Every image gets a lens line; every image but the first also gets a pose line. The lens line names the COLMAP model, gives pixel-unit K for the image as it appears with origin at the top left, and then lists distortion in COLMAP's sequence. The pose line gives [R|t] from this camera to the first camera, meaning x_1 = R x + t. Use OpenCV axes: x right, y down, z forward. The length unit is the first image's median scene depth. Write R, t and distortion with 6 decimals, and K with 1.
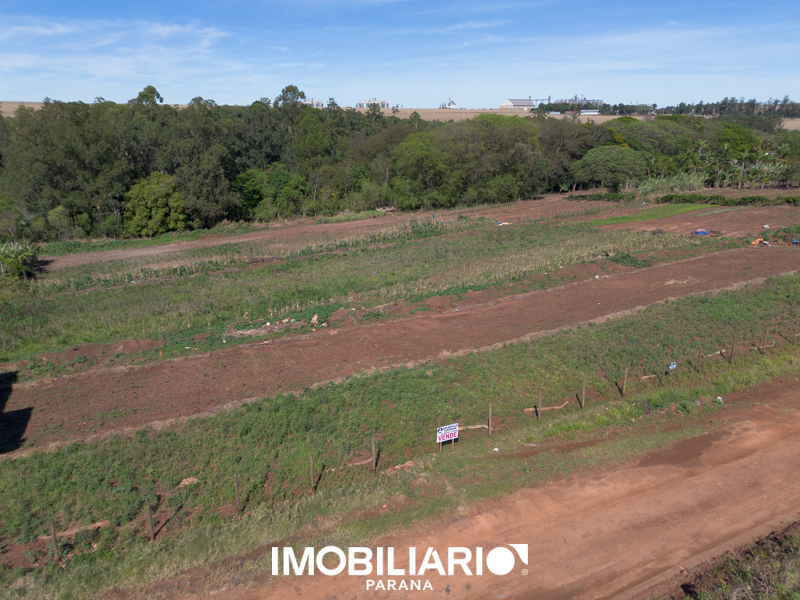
lens RADIAL K [[597.7, 0, 400.0], [0, 597.7, 300.0], [0, 0, 1]] dist [0.155415, -0.224223]
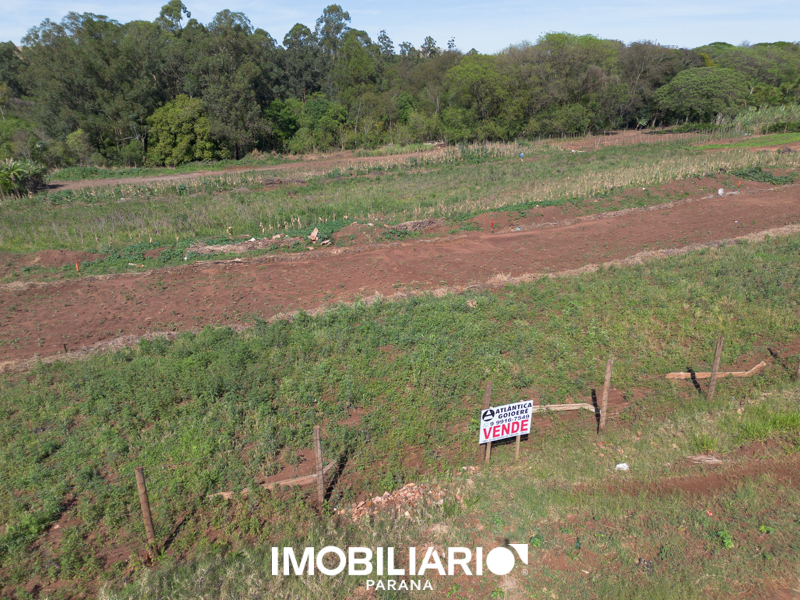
lens RADIAL K [[577.4, 0, 400.0], [0, 577.4, 300.0], [0, 0, 1]] dist [0.079350, -0.055139]
pose [[0.995659, 0.036532, -0.085610, 0.009077], [-0.030831, 0.997276, 0.067003, 0.027341], [0.087824, -0.064073, 0.994073, 0.146453]]
